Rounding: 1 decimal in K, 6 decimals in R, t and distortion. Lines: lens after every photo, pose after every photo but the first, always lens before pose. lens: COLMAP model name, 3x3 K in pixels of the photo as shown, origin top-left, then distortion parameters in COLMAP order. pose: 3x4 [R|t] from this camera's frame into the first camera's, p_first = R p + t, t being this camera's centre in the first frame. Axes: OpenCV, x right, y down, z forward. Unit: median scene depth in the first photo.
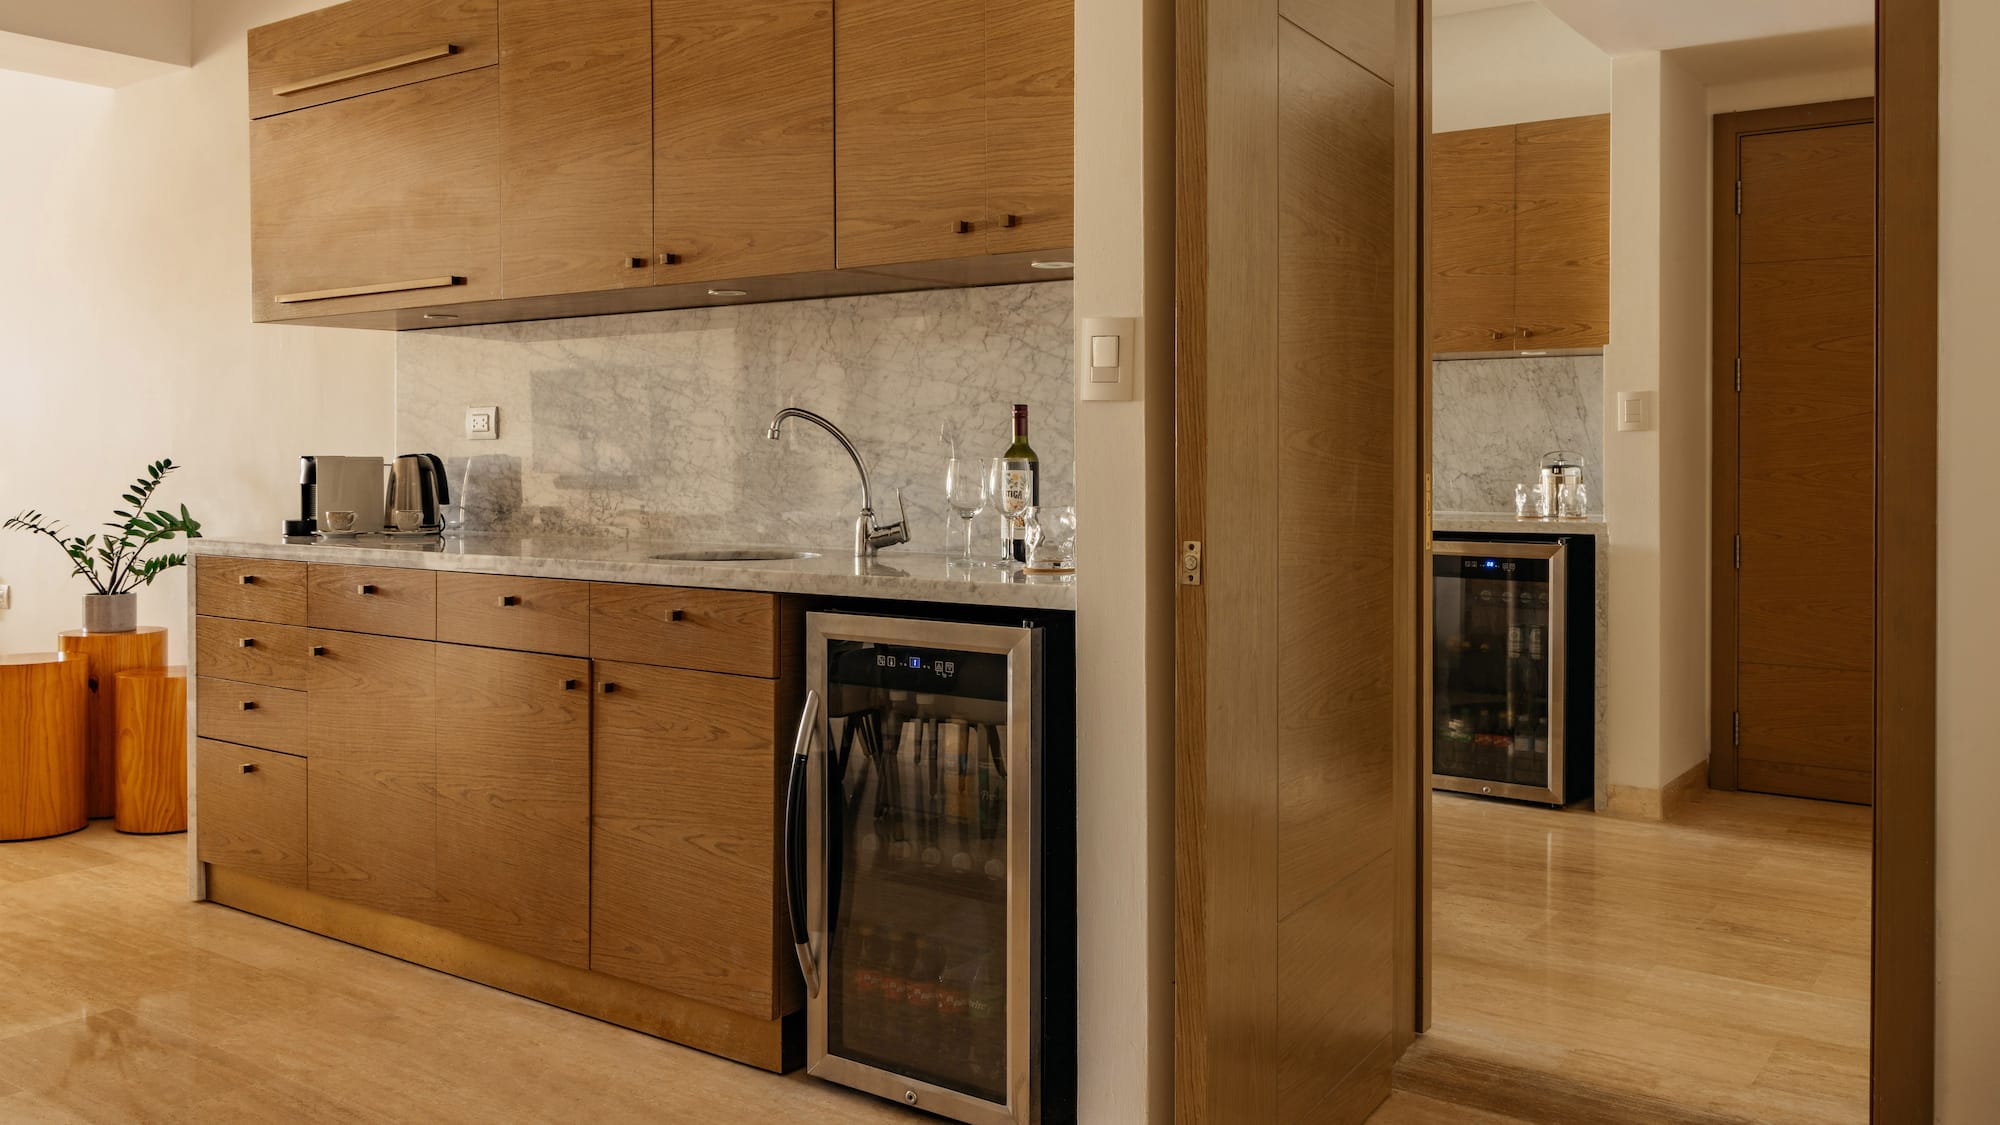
lens RADIAL K [[1624.5, 0, 776.5], [0, 1624.5, 466.0], [0, 0, 1]] dist [0.000643, 0.000475]
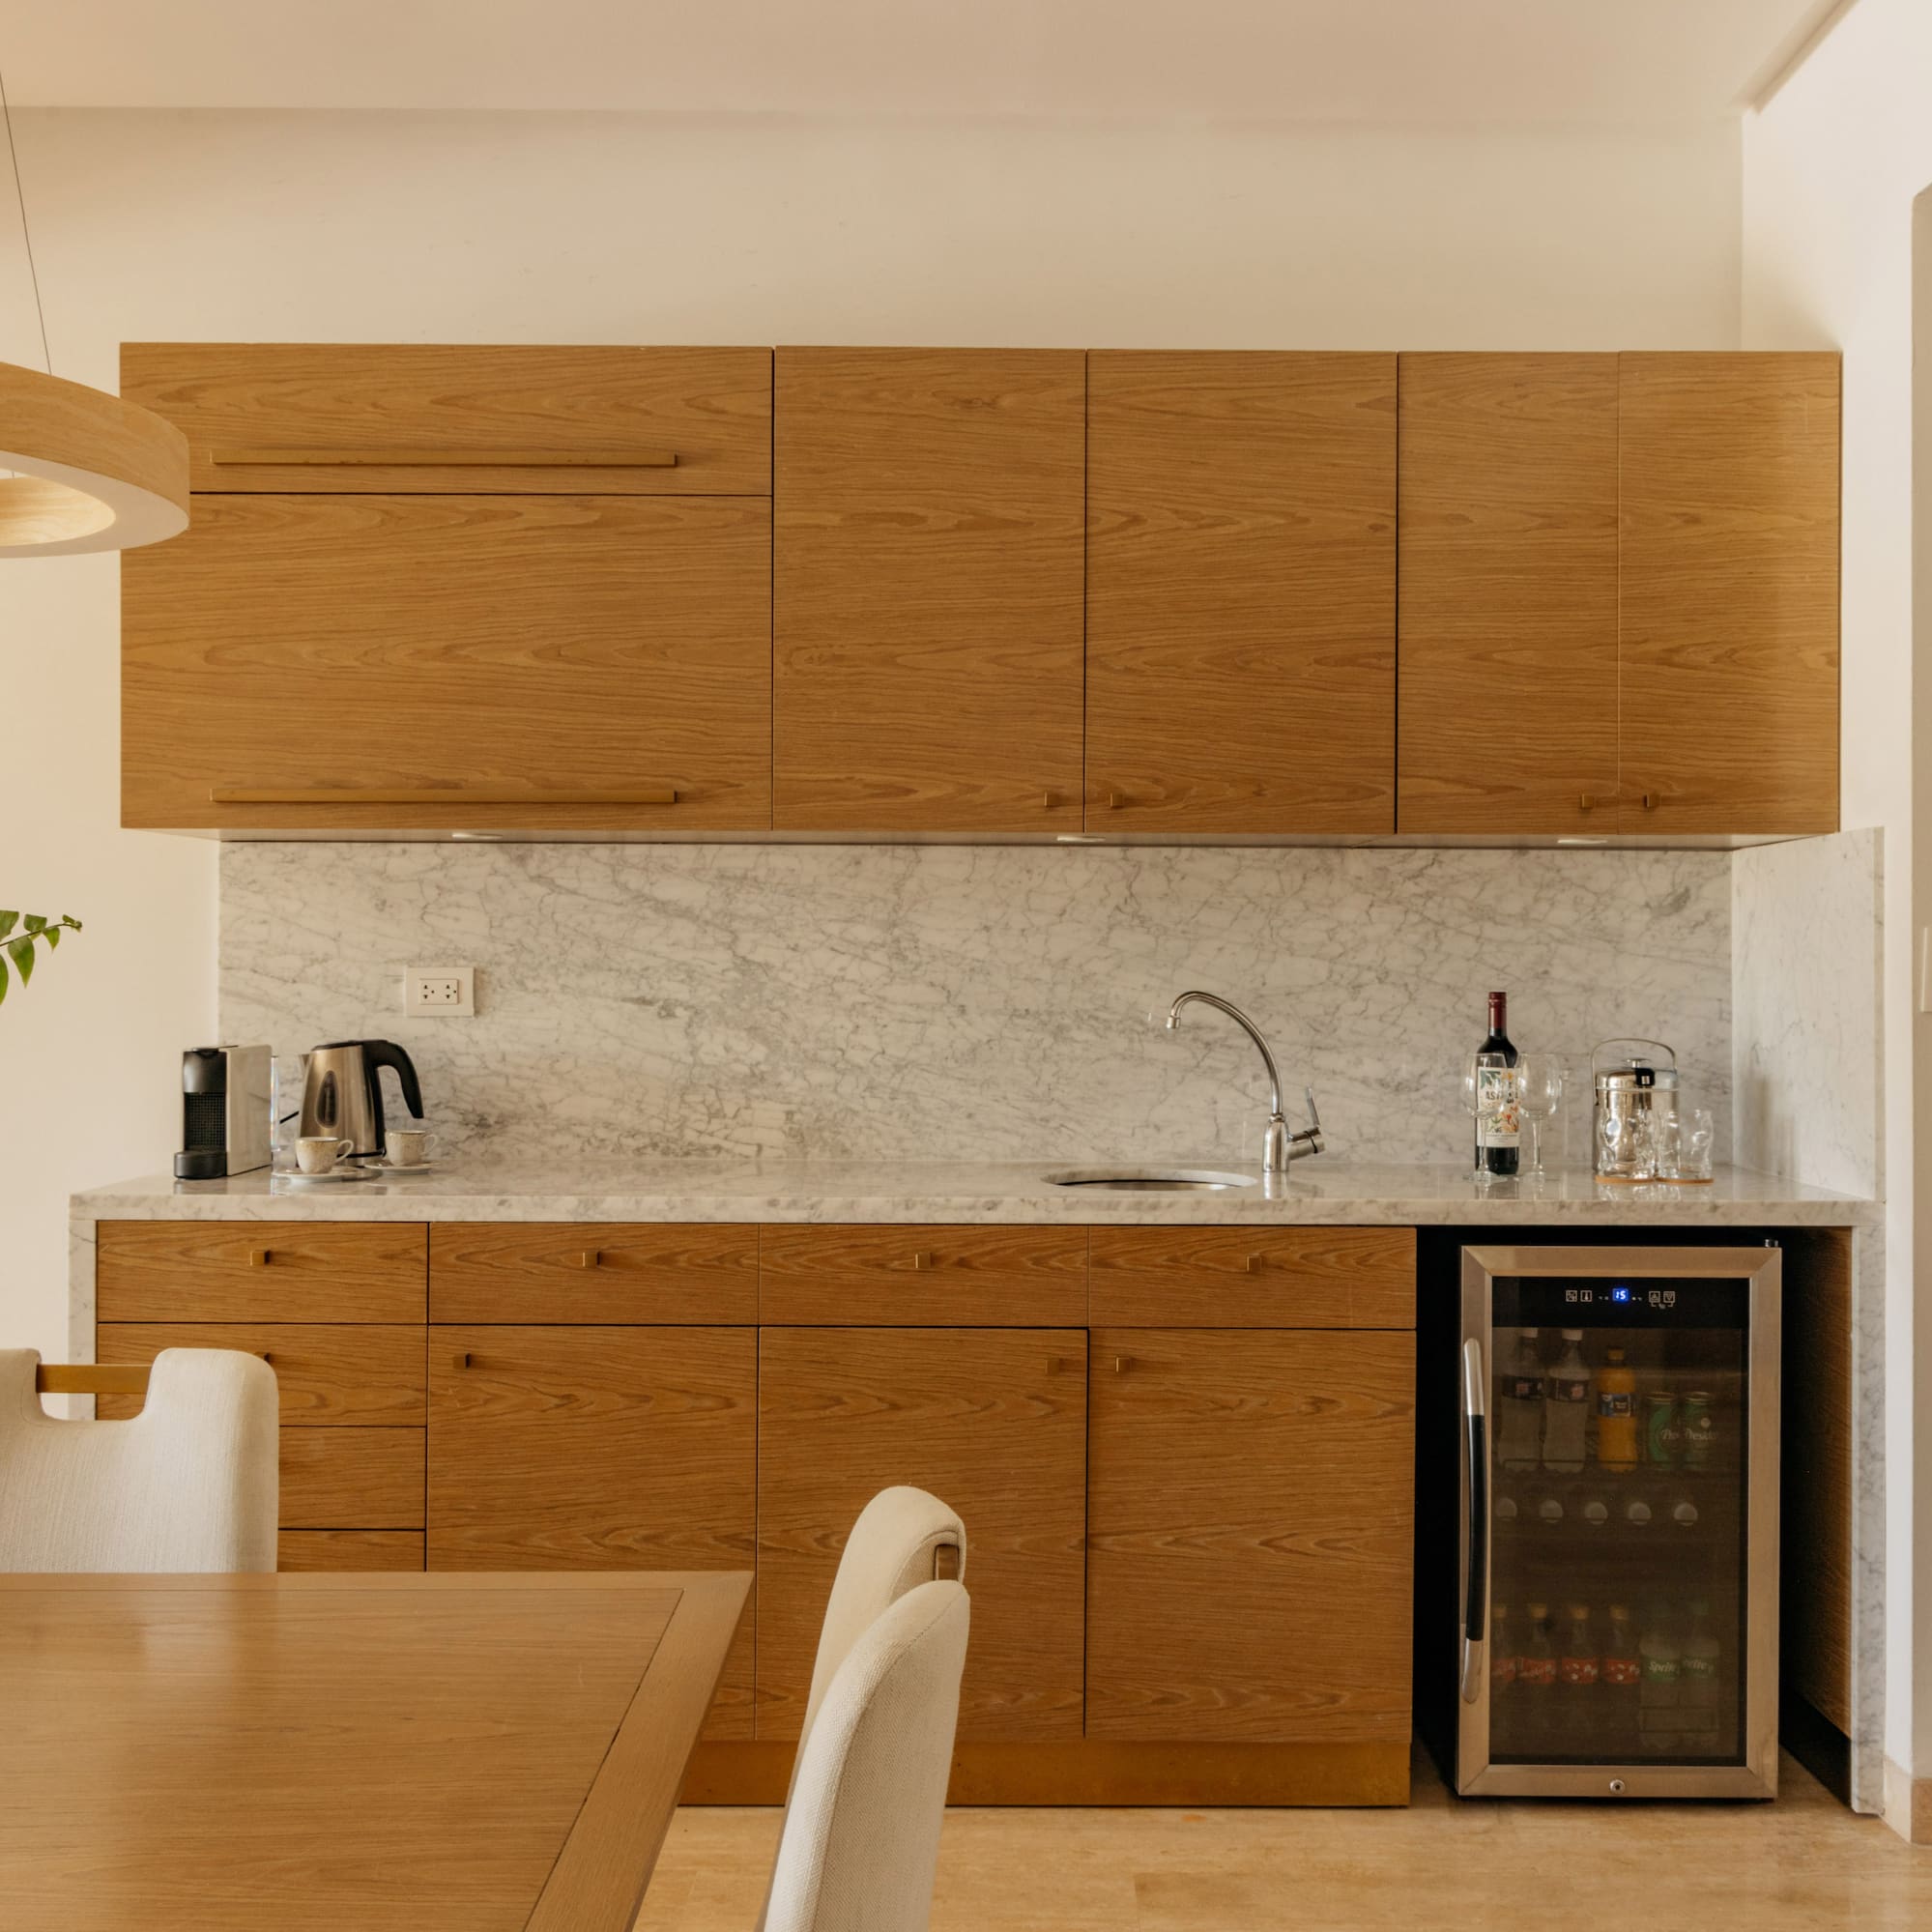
lens RADIAL K [[2191.6, 0, 966.0], [0, 2191.6, 966.0], [0, 0, 1]] dist [0.000348, 0.011210]
pose [[0.788151, 0.002263, 0.615478, -0.748789], [0.000962, 0.999987, -0.004908, -0.042855], [-0.615481, 0.004461, 0.788139, 0.219186]]
